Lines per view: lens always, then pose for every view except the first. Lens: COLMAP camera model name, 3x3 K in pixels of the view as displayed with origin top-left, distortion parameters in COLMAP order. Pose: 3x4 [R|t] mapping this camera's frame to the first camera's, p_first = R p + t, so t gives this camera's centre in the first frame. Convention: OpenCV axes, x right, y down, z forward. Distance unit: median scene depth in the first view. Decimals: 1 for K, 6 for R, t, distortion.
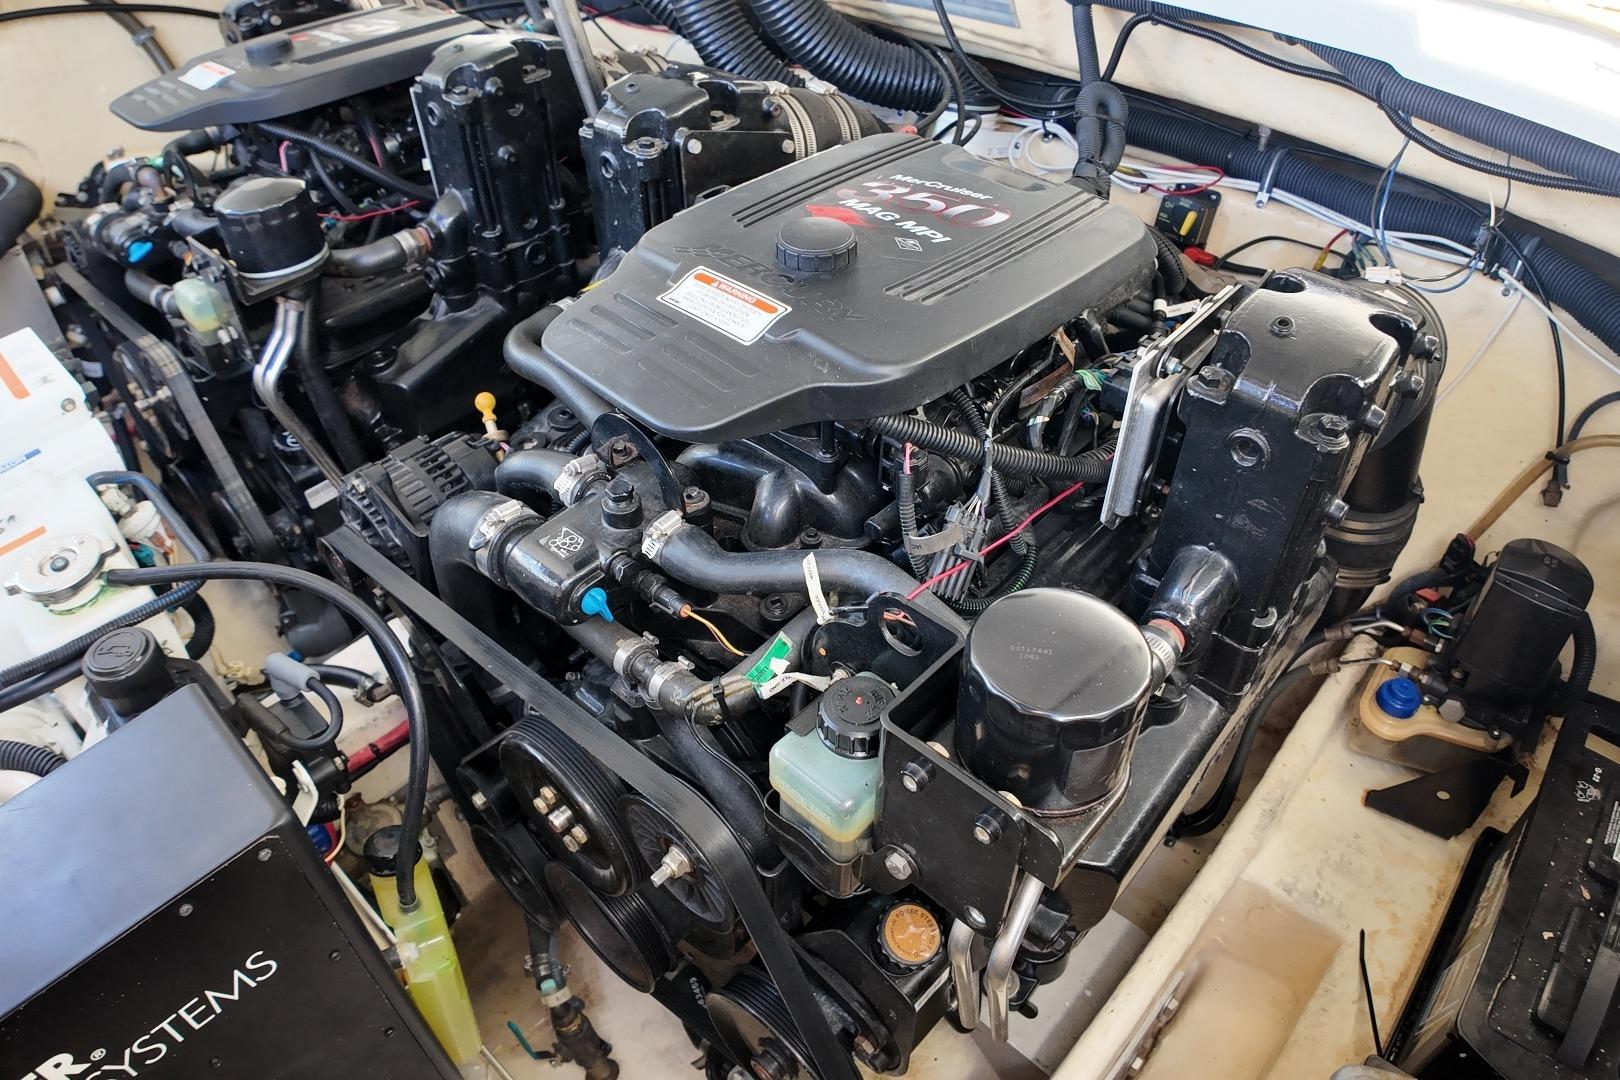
lens RADIAL K [[996.6, 0, 841.7], [0, 996.6, 539.4], [0, 0, 1]] dist [0.001051, 0.000325]
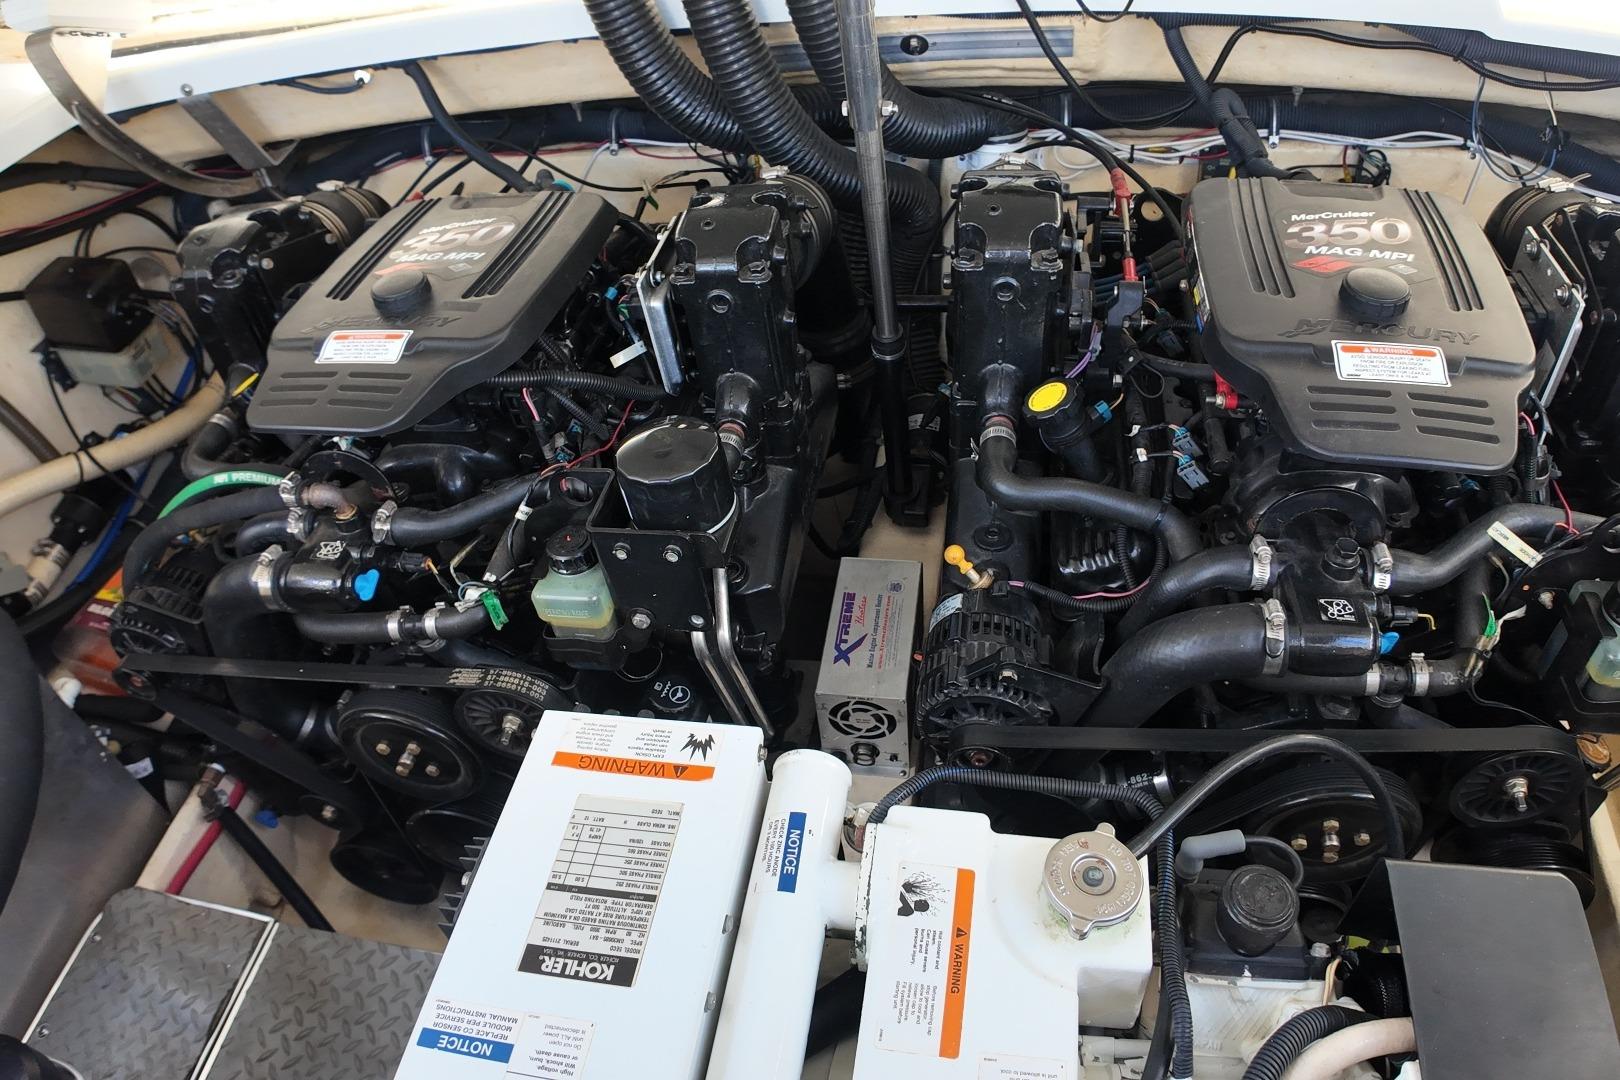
lens RADIAL K [[1175.9, 0, 810.0], [0, 1175.9, 540.0], [0, 0, 1]] dist [0.002035, -0.001420]
pose [[0.850490, -0.433049, 0.298555, -0.178688], [0.446945, 0.894243, 0.023876, 0.240028], [-0.277320, 0.113131, 0.954094, -0.713582]]
